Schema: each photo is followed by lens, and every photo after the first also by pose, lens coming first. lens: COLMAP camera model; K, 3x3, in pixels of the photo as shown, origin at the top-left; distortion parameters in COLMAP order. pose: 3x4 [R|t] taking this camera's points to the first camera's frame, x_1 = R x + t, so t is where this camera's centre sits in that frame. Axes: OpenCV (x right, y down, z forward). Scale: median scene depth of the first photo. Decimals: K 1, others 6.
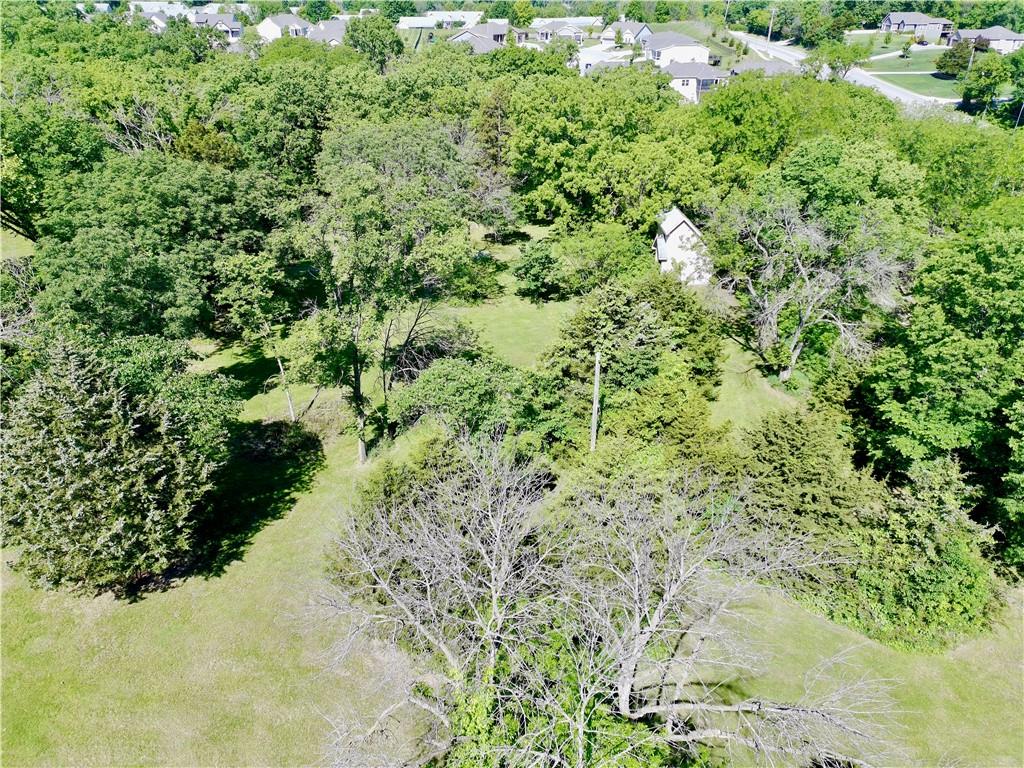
lens RADIAL K [[760.3, 0, 513.7], [0, 760.3, 383.2], [0, 0, 1]] dist [0.099056, -0.084851]
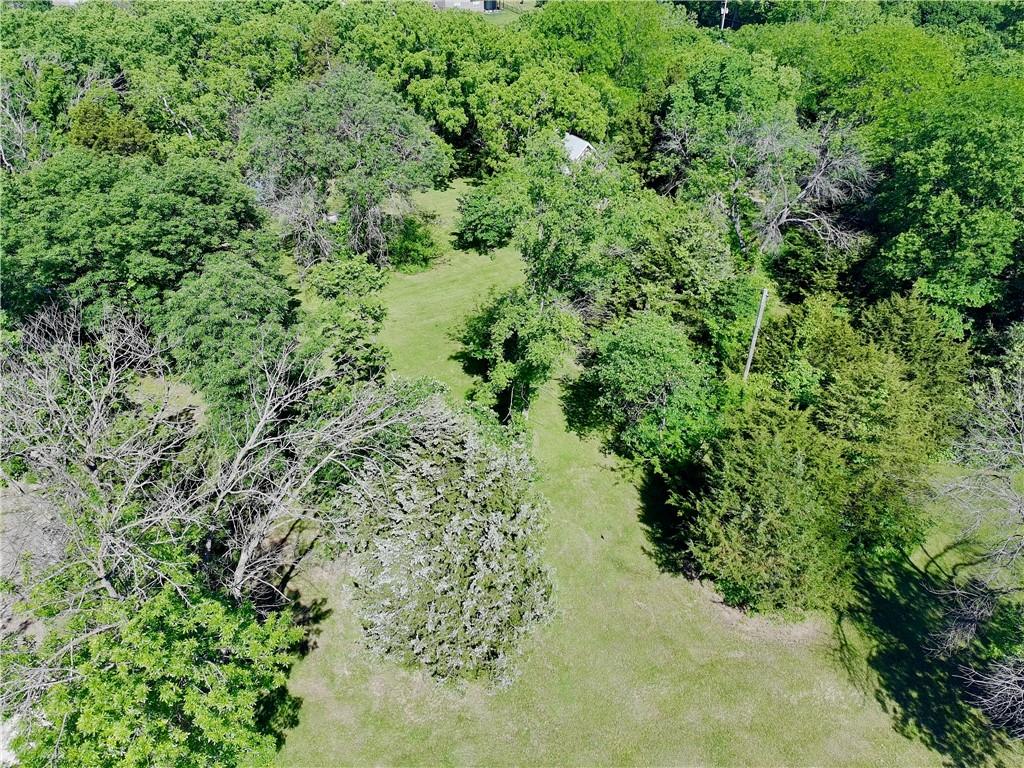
lens RADIAL K [[760.3, 0, 513.7], [0, 760.3, 383.2], [0, 0, 1]] dist [0.099056, -0.084851]
pose [[0.900099, -0.248481, 0.357881, -0.271831], [0.213913, 0.967641, 0.133835, -0.059165], [-0.379555, -0.043909, 0.924127, 0.081901]]
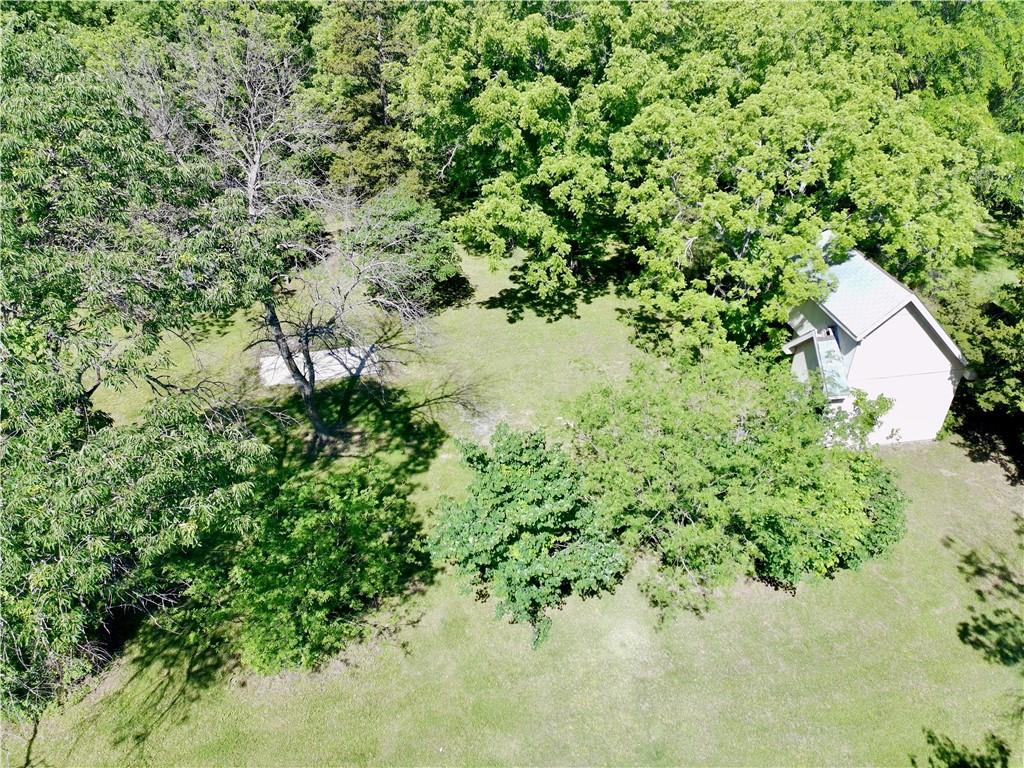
lens RADIAL K [[760.3, 0, 513.7], [0, 760.3, 383.2], [0, 0, 1]] dist [0.099056, -0.084851]
pose [[0.992968, -0.070761, 0.094905, 0.001080], [0.060257, 0.992179, 0.109320, -0.201459], [-0.101898, -0.102832, 0.989466, 0.586919]]
